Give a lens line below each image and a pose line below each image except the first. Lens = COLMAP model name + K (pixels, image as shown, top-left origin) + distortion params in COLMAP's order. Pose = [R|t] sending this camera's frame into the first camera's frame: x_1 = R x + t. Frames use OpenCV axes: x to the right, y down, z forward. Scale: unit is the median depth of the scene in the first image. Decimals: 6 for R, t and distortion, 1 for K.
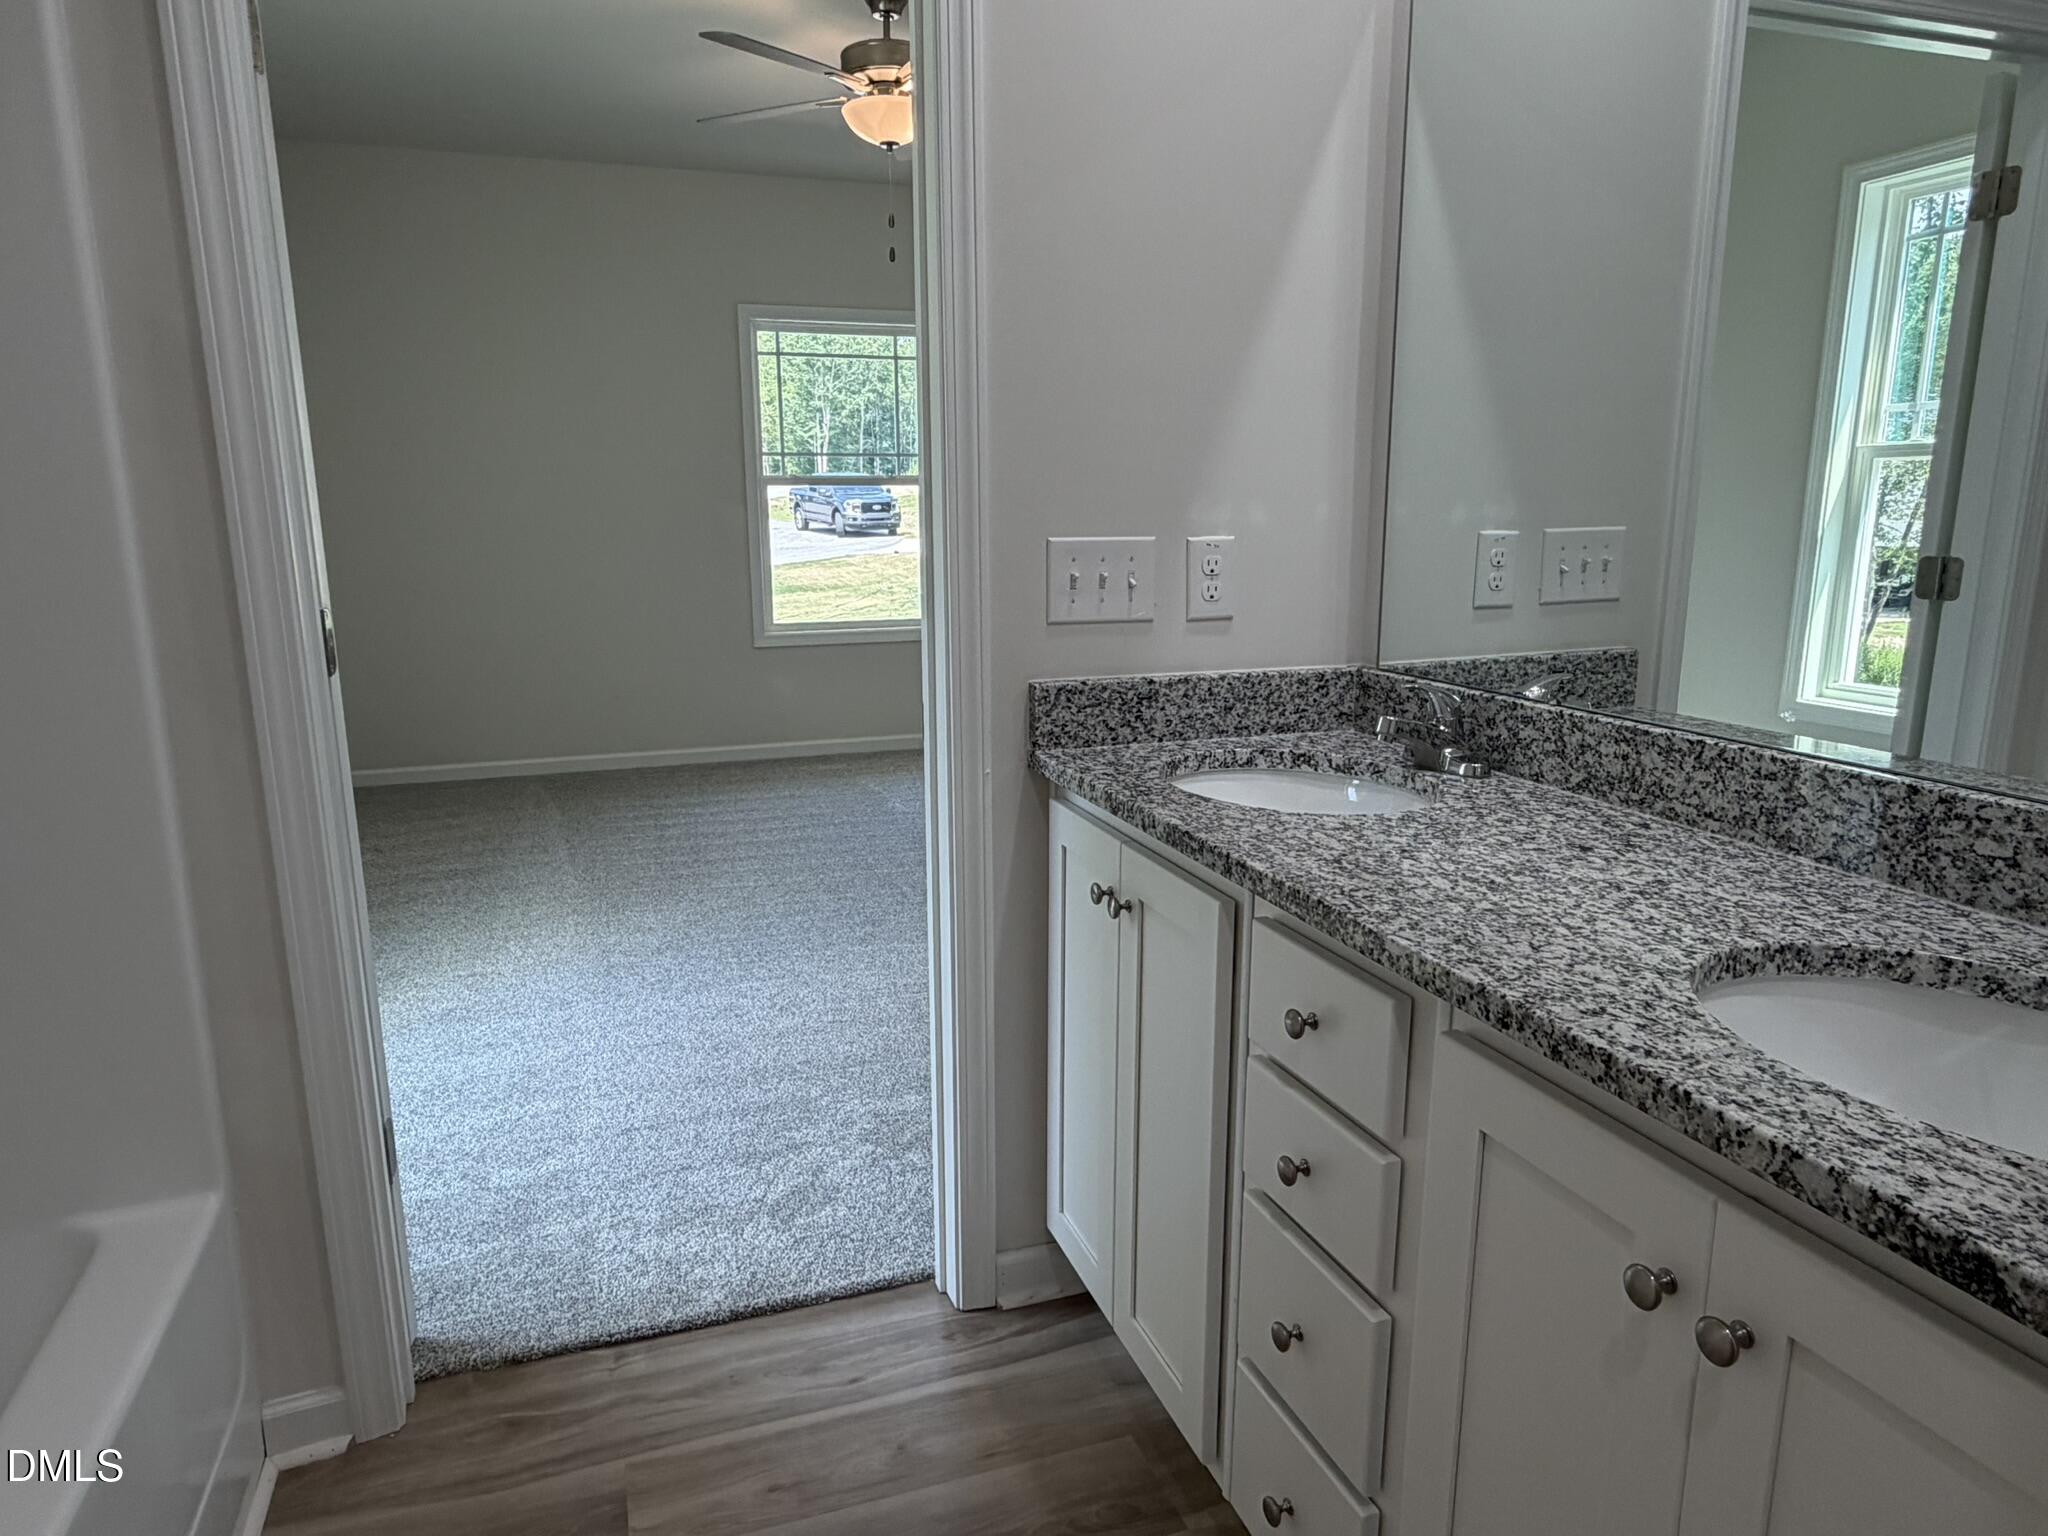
lens RADIAL K [[1258.3, 0, 990.9], [0, 1258.3, 768.2], [0, 0, 1]] dist [0.000502, 0.000509]
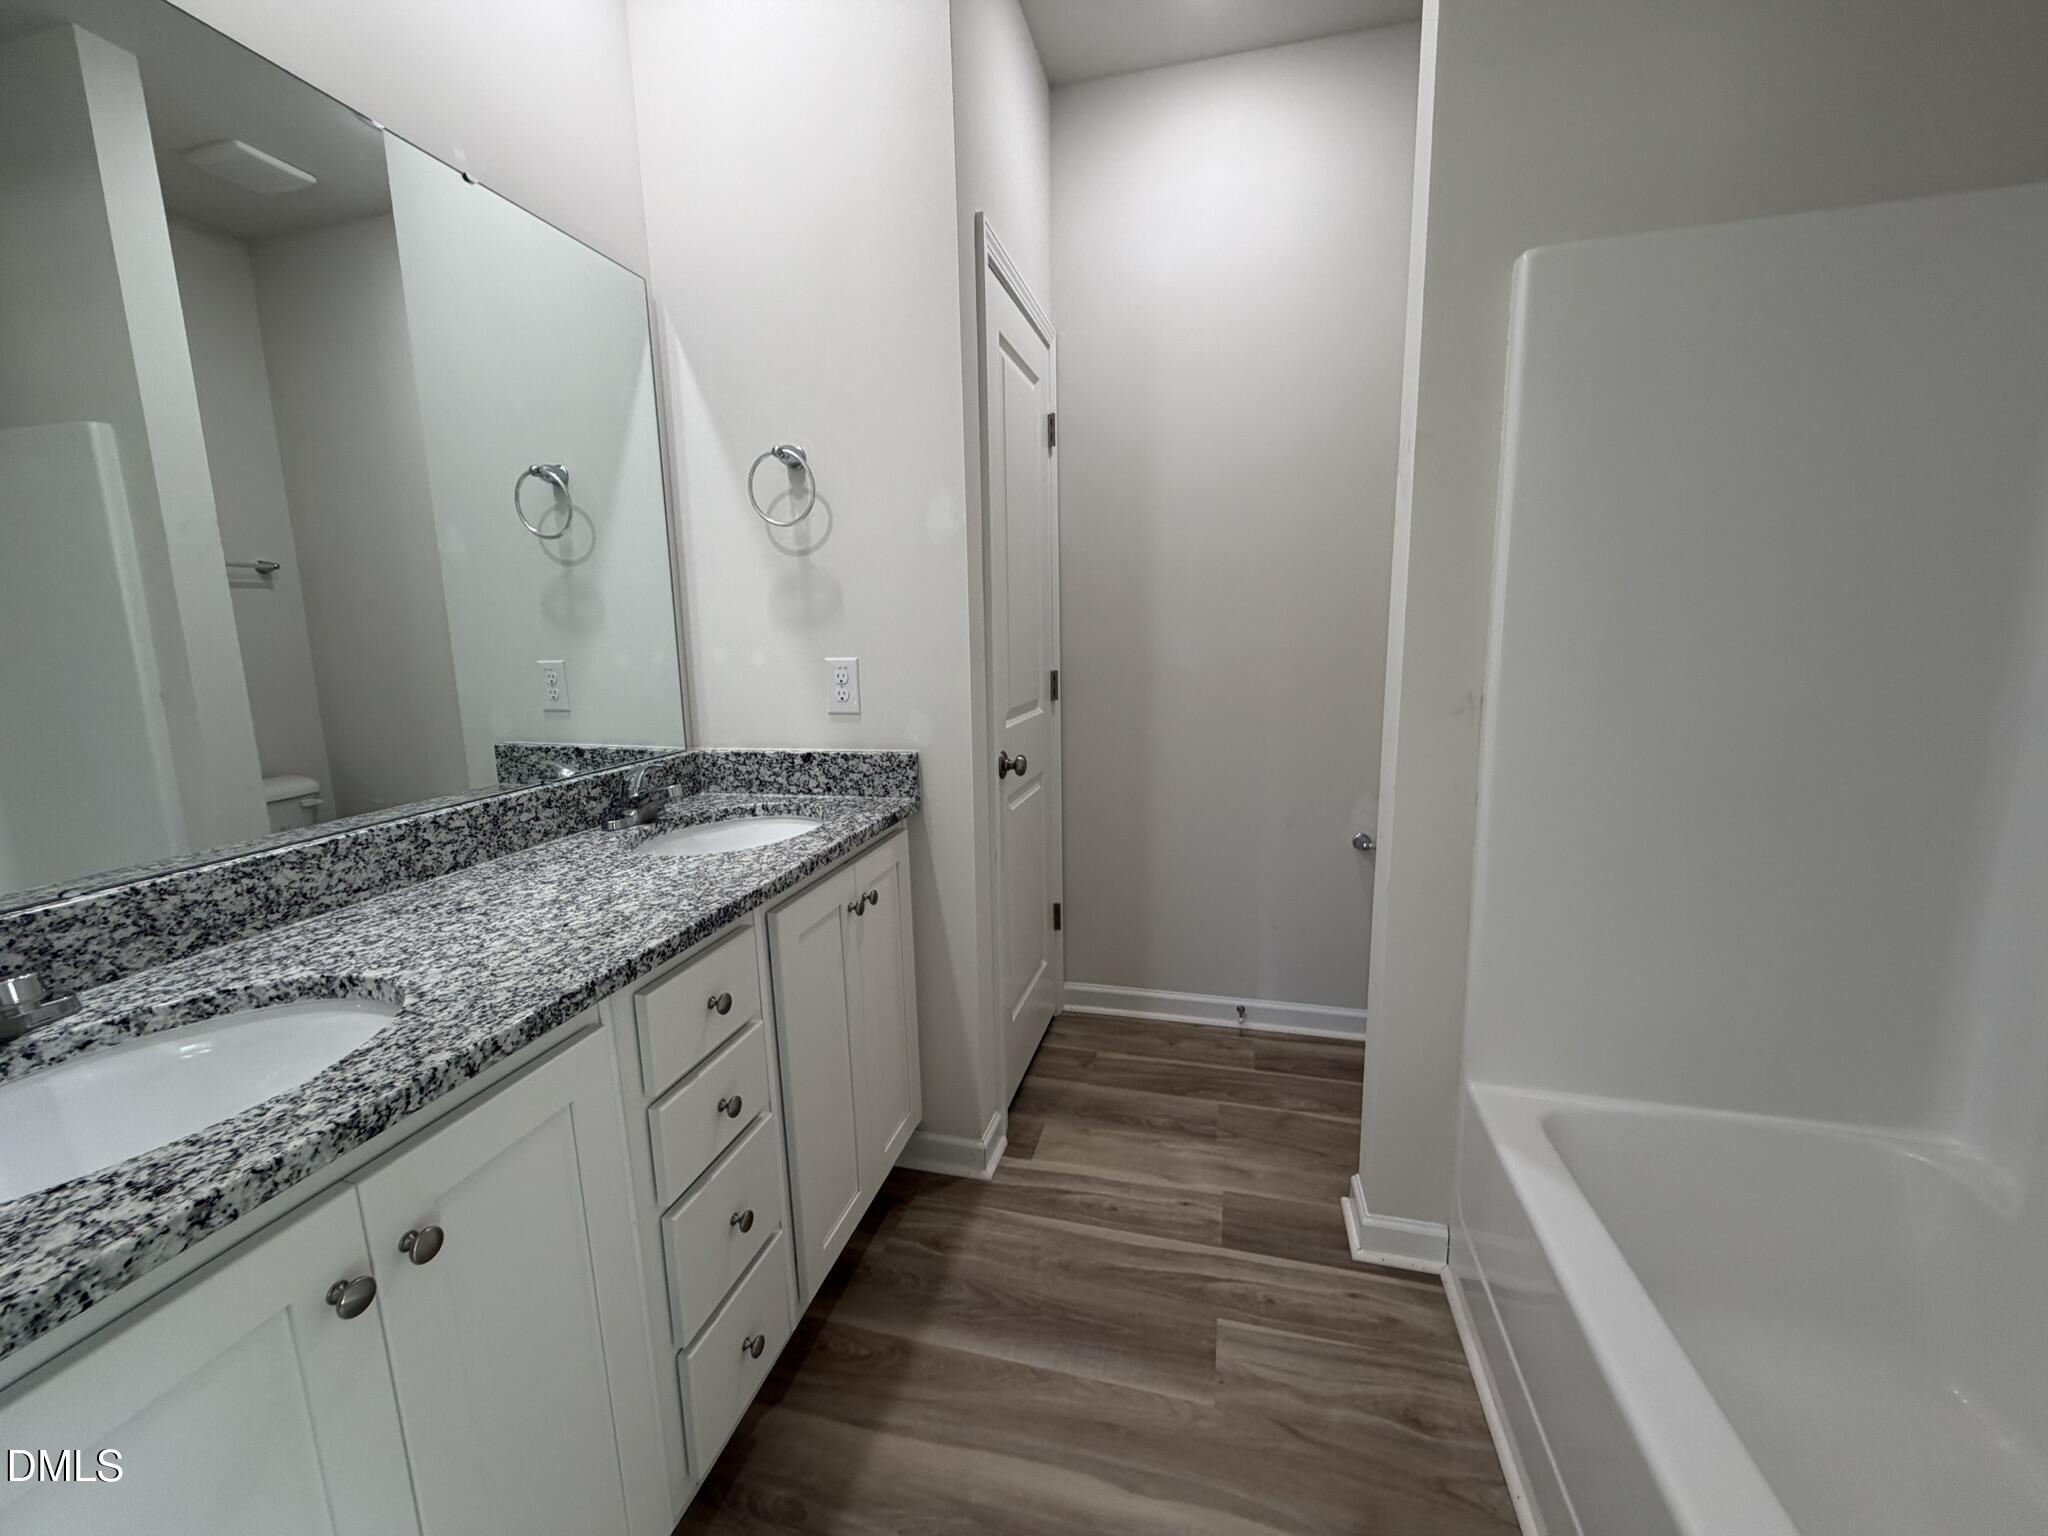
lens RADIAL K [[818.1, 0, 1016.4], [0, 818.1, 768.7], [0, 0, 1]] dist [0.001057, 0.000089]
pose [[-0.835026, -0.069021, 0.545864, -0.485187], [0.142445, 0.931157, 0.335642, -0.286782], [-0.531452, 0.358026, -0.767709, 1.337623]]
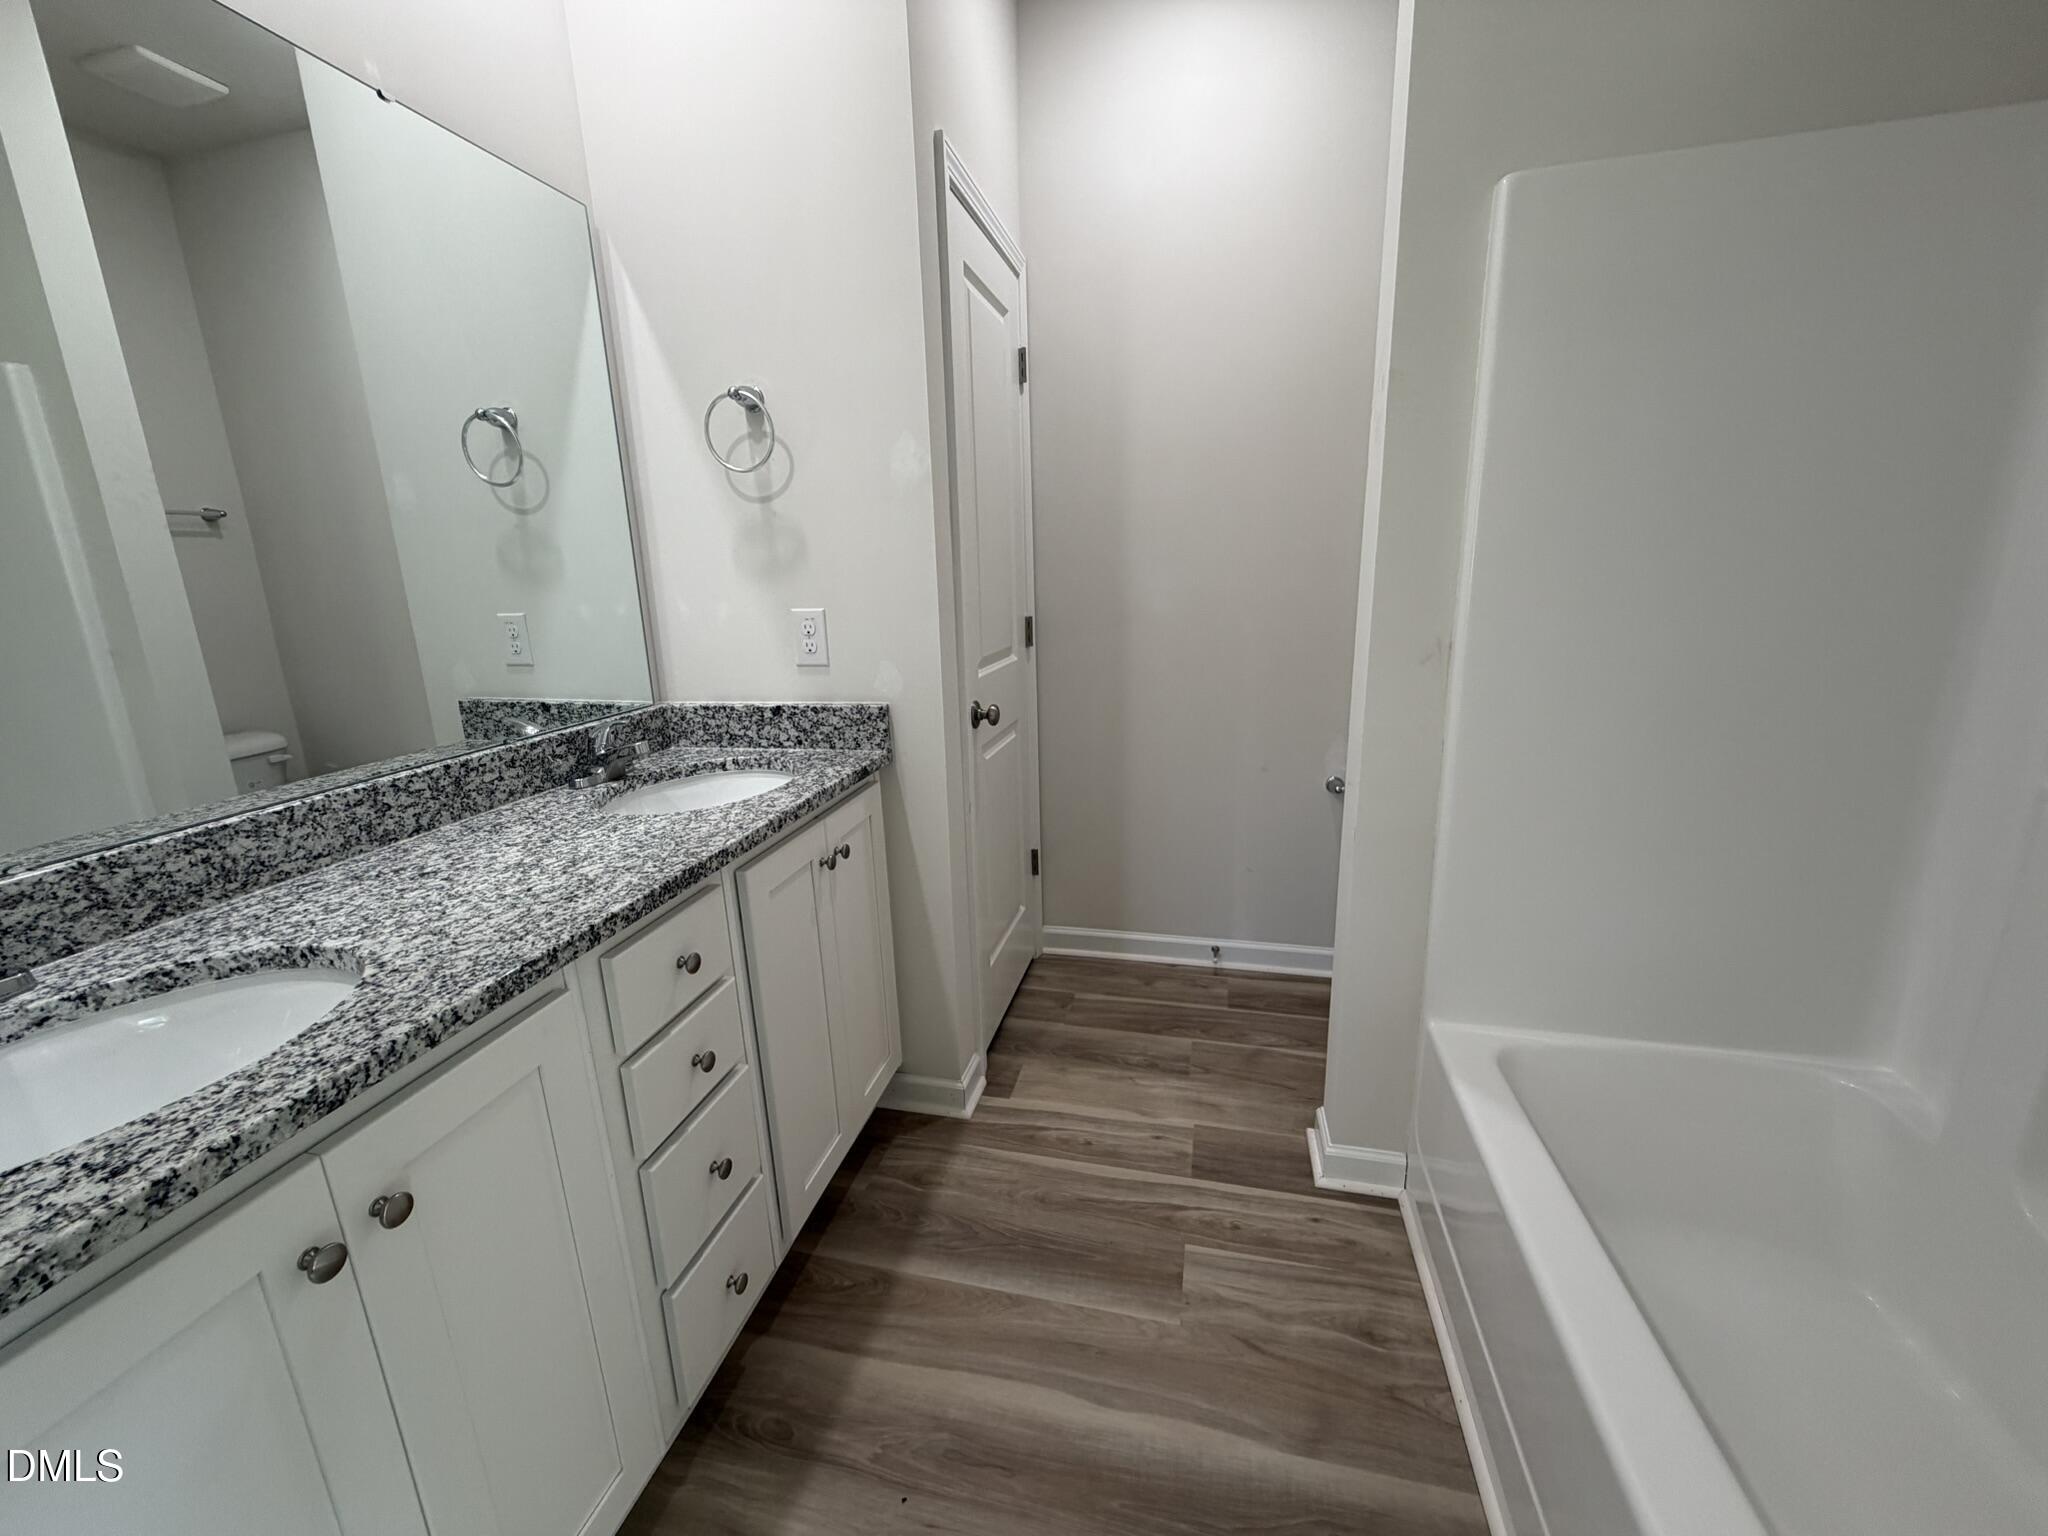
lens RADIAL K [[818.1, 0, 1016.4], [0, 818.1, 768.7], [0, 0, 1]] dist [0.001057, 0.000089]
pose [[-0.844827, -0.097306, 0.526117, -0.502370], [0.148707, 0.901876, 0.405593, -0.298805], [-0.513959, 0.420893, -0.747459, 1.314698]]
